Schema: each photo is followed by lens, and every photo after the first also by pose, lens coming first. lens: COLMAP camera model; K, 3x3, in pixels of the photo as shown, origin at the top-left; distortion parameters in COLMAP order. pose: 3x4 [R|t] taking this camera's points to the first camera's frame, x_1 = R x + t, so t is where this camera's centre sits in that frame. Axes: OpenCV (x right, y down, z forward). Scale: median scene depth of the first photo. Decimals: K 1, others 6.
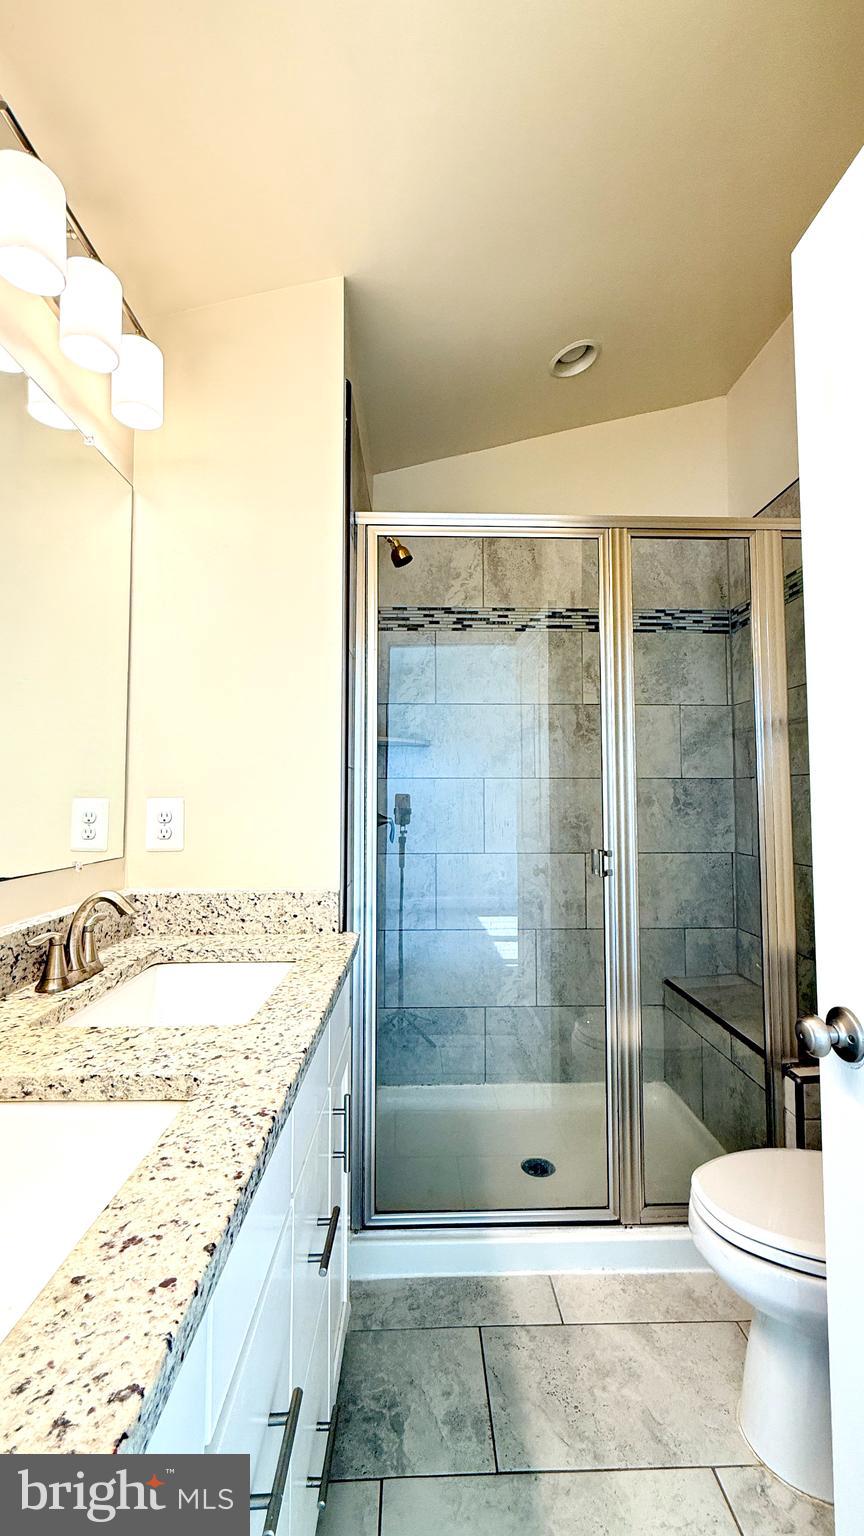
lens RADIAL K [[616.0, 0, 436.2], [0, 616.0, 768.3], [0, 0, 1]] dist [0.000539, 0.000792]
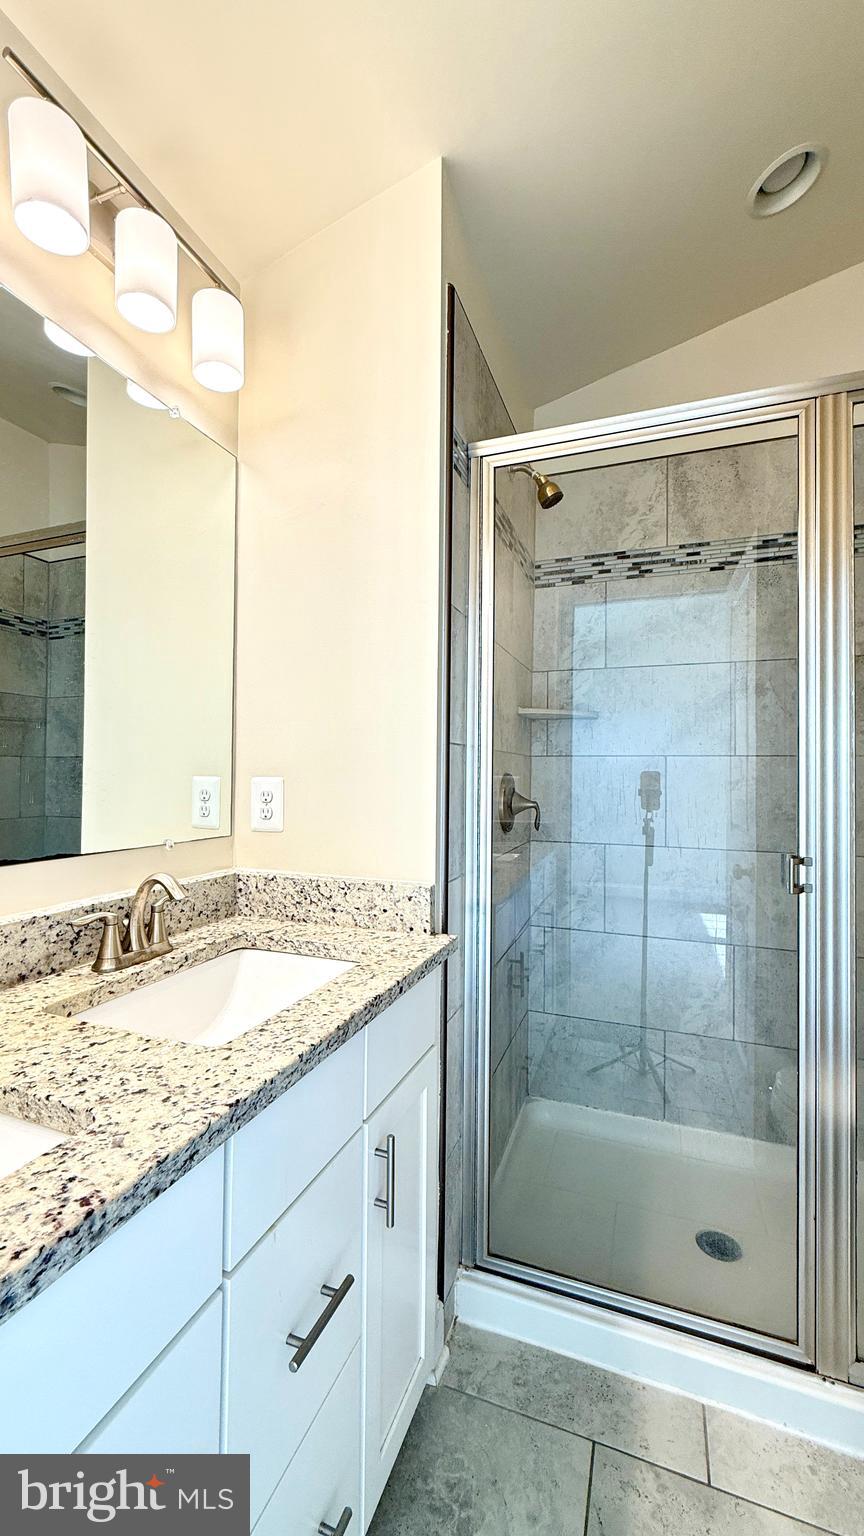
lens RADIAL K [[616.0, 0, 430.4], [0, 616.0, 767.5], [0, 0, 1]] dist [0.000539, 0.000792]
pose [[0.925133, 0.006113, -0.379593, 0.161689], [0.007437, 0.999387, 0.034221, 0.002040], [0.379569, -0.034482, 0.924520, 0.195727]]
